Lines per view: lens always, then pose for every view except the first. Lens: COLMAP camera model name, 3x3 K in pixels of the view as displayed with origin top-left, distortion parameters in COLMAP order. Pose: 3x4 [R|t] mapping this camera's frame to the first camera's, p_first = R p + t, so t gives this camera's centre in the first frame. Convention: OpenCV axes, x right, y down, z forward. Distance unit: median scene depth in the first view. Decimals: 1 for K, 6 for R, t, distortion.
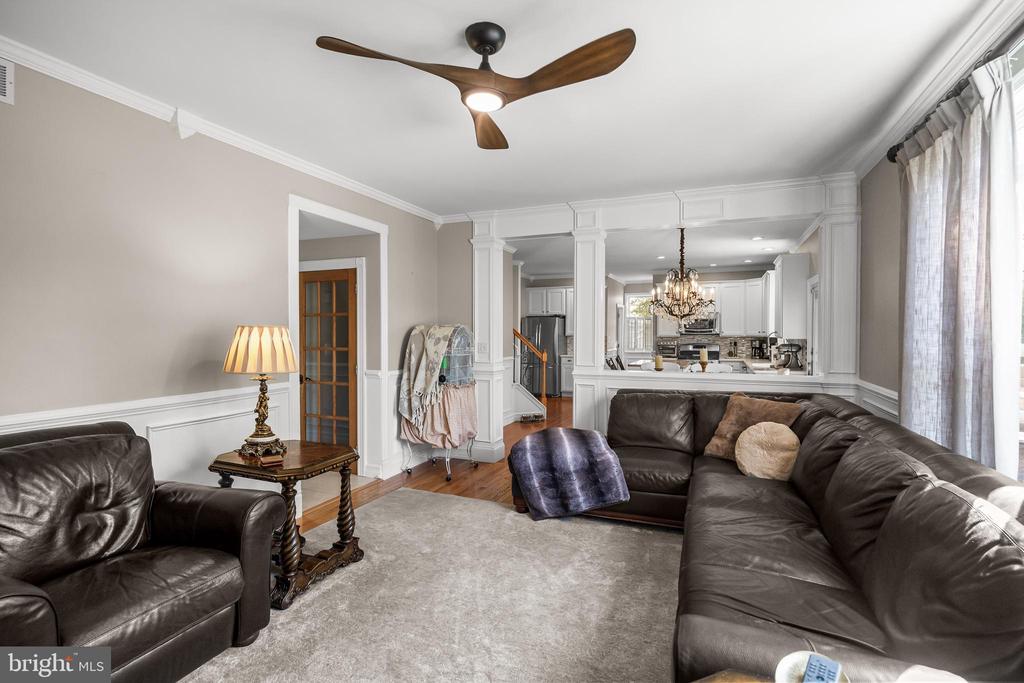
lens RADIAL K [[501.7, 0, 507.1], [0, 501.7, 336.3], [0, 0, 1]] dist [-0.019698, 0.000912]
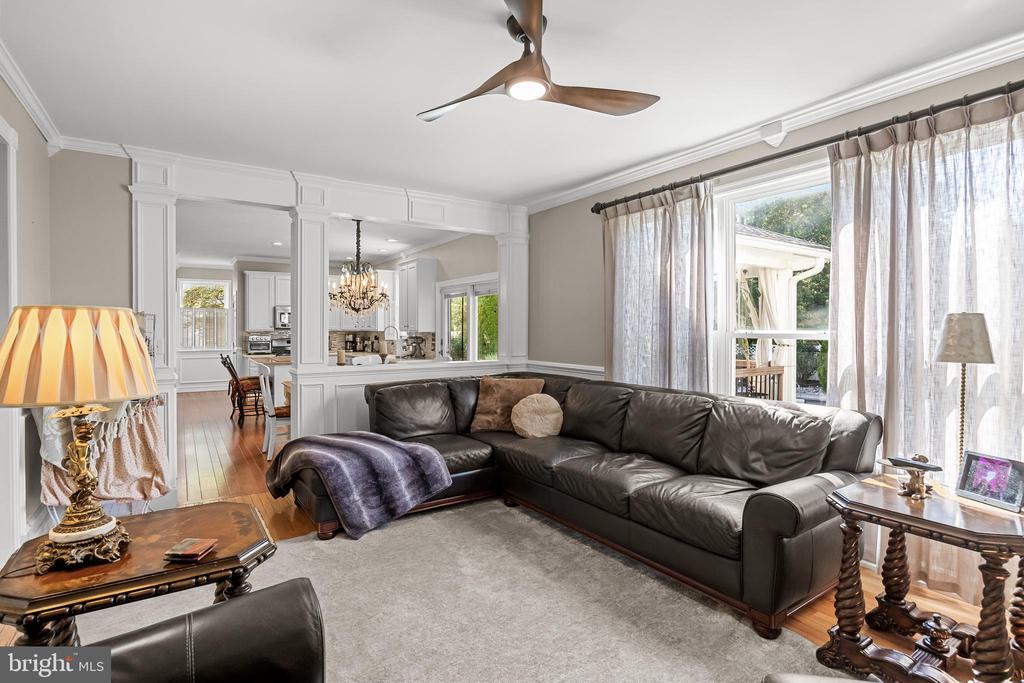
lens RADIAL K [[501.7, 0, 550.8], [0, 501.7, 334.4], [0, 0, 1]] dist [-0.019698, 0.000912]
pose [[0.520330, -0.010547, 0.853900, -0.504363], [0.005762, 0.999944, 0.008840, 0.004790], [-0.853946, 0.000321, 0.520362, 0.256153]]
